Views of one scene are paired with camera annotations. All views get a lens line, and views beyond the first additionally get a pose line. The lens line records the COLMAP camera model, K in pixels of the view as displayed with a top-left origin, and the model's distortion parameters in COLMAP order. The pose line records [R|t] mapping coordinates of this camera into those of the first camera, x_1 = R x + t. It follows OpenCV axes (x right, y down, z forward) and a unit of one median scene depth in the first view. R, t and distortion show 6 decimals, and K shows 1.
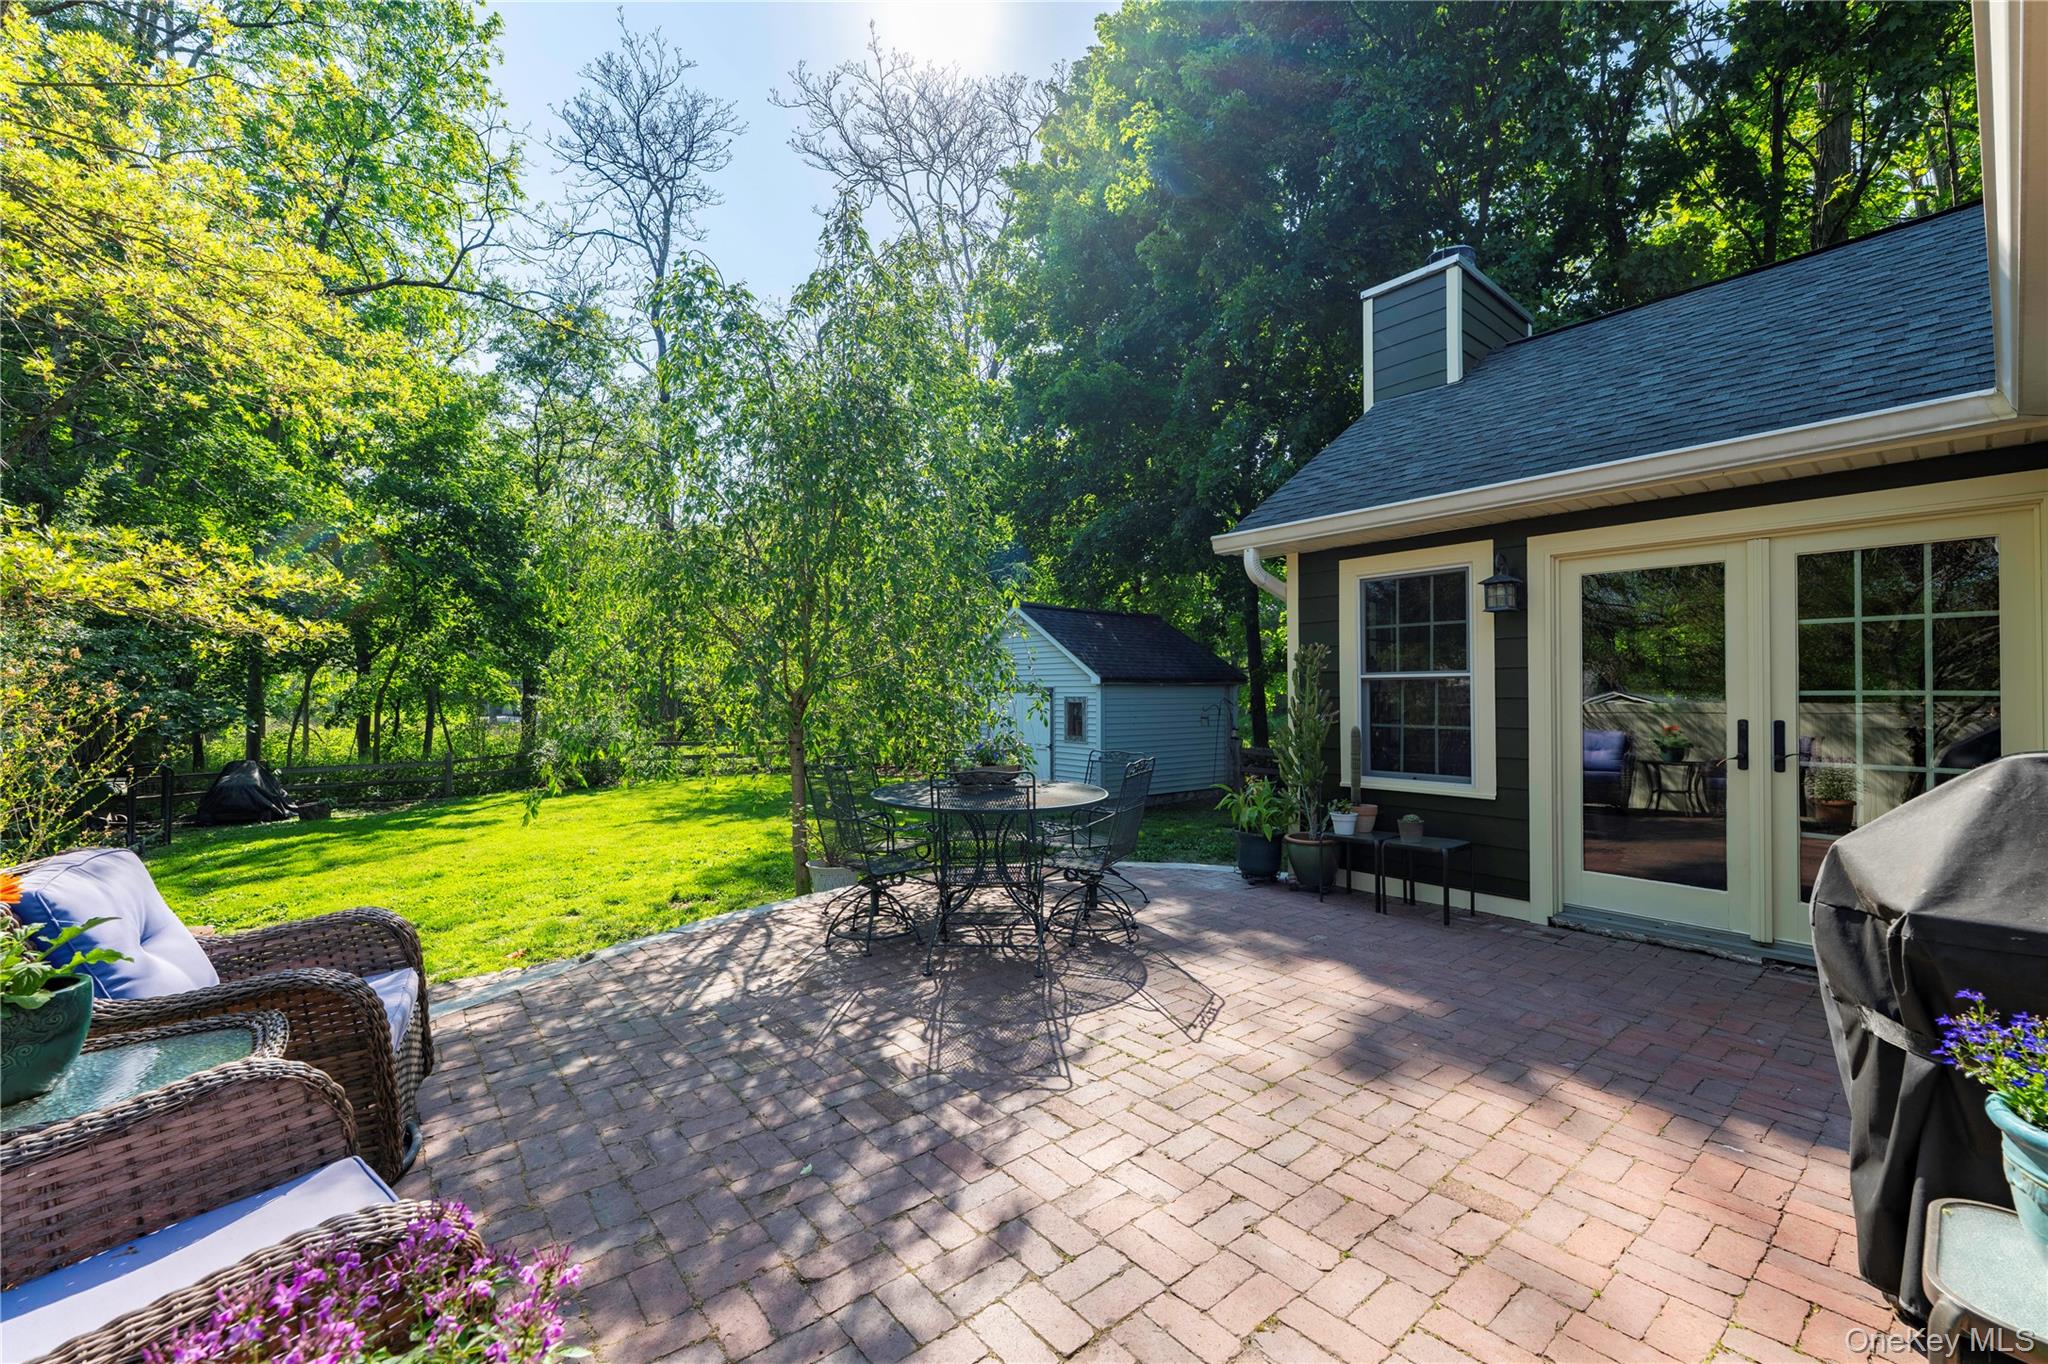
lens RADIAL K [[797.0, 0, 1017.9], [0, 797.0, 679.6], [0, 0, 1]] dist [-0.002077, -0.000093]
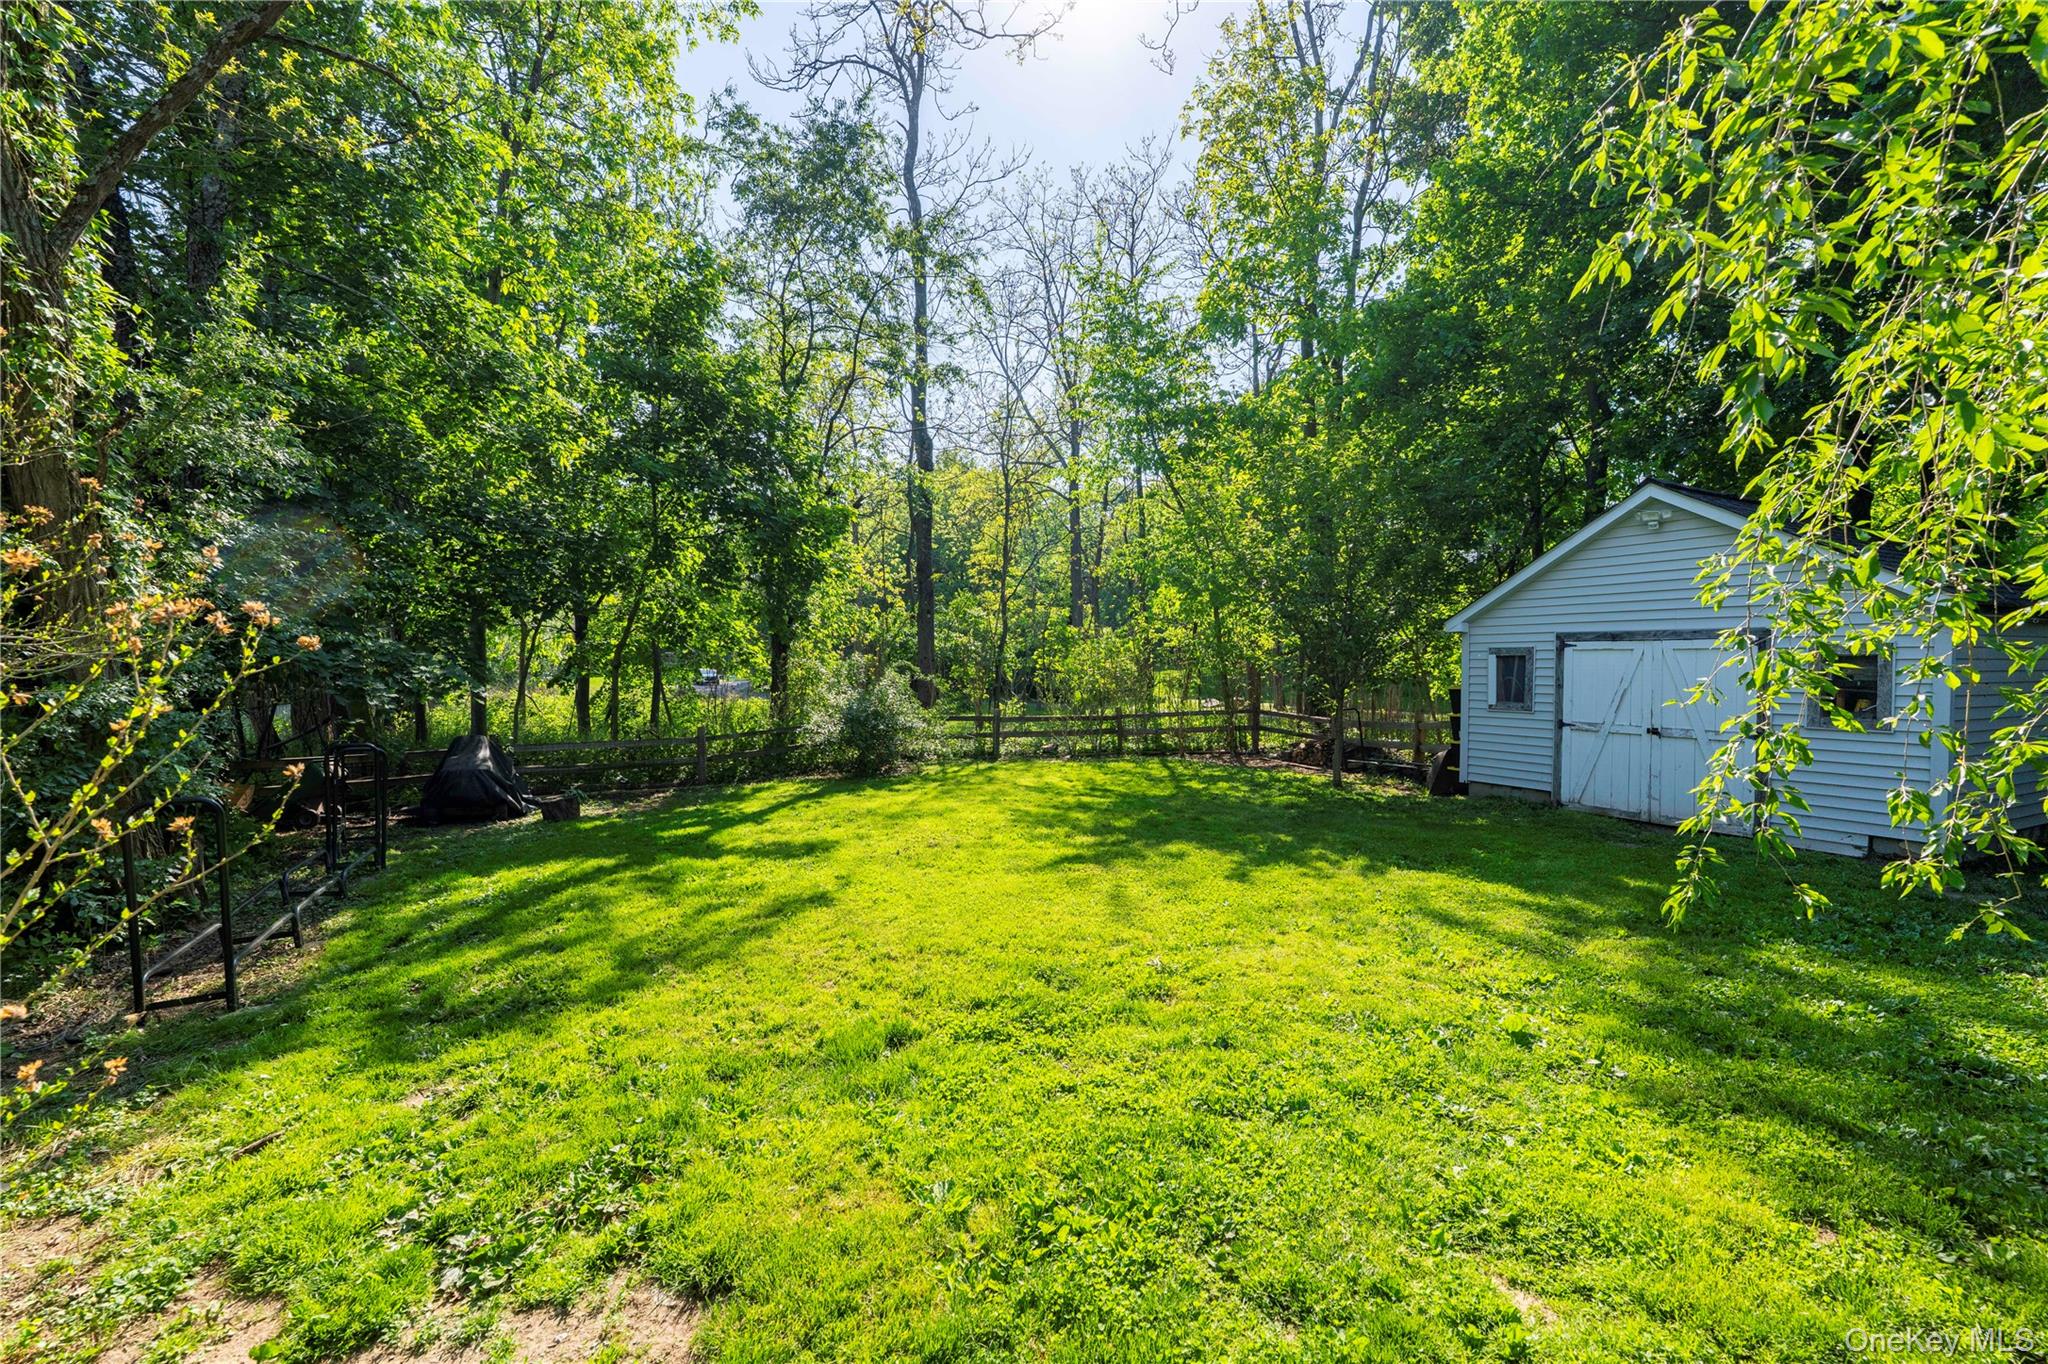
lens RADIAL K [[845.8, 0, 1029.0], [0, 845.8, 690.9], [0, 0, 1]] dist [-0.015175, 0.000016]
pose [[0.983099, 0.009789, -0.182812, -0.243581], [-0.001558, 0.998981, 0.045112, 0.019729], [0.183067, -0.044065, 0.982112, 0.249726]]
